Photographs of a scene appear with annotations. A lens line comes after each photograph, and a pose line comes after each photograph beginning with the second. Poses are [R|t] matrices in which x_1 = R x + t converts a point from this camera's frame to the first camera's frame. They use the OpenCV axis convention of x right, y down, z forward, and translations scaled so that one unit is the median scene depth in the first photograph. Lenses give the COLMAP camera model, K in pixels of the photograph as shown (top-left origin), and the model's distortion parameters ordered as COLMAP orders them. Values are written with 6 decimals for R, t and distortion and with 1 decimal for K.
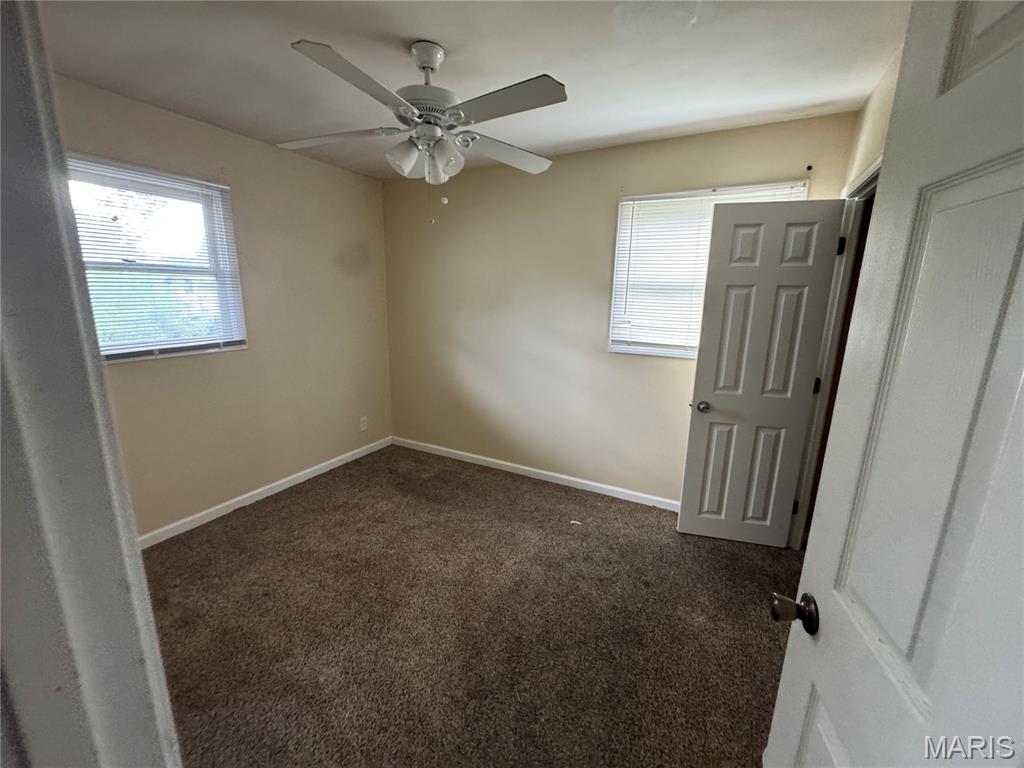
lens RADIAL K [[407.7, 0, 508.4], [0, 407.7, 382.3], [0, 0, 1]] dist [-0.000861, 0.000132]
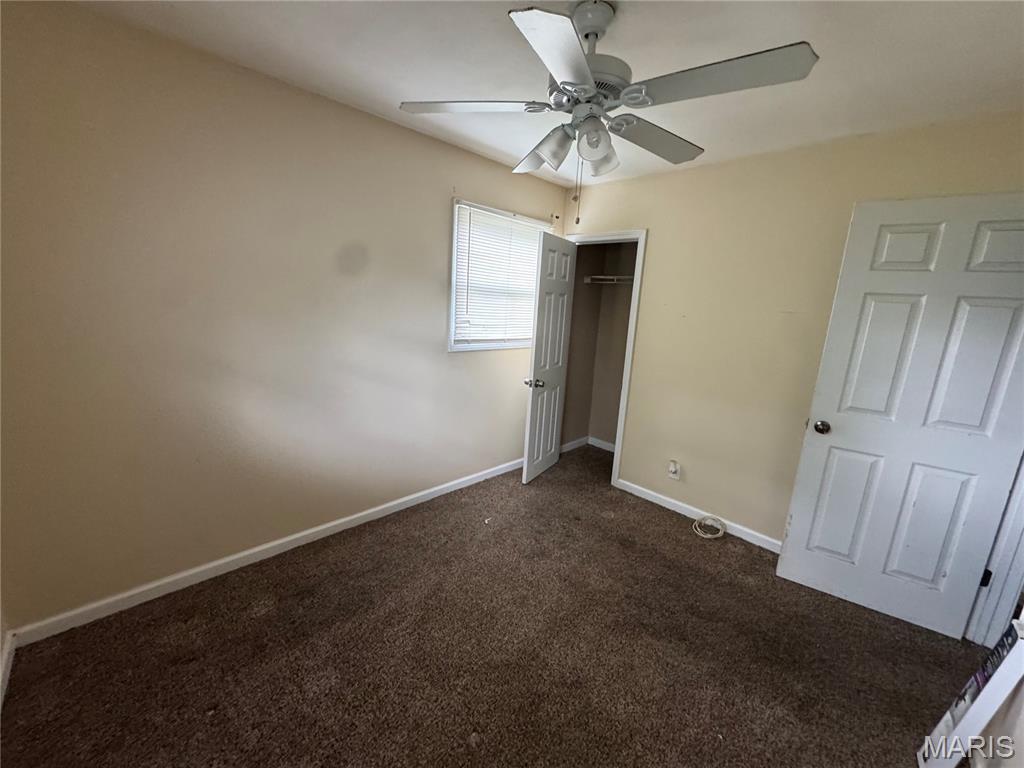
lens RADIAL K [[407.7, 0, 508.4], [0, 407.7, 382.3], [0, 0, 1]] dist [-0.000861, 0.000132]
pose [[0.284567, -0.192981, 0.939032, -0.695791], [0.144691, 0.976954, 0.156927, -0.144006], [-0.947674, 0.091214, 0.305931, 0.590430]]
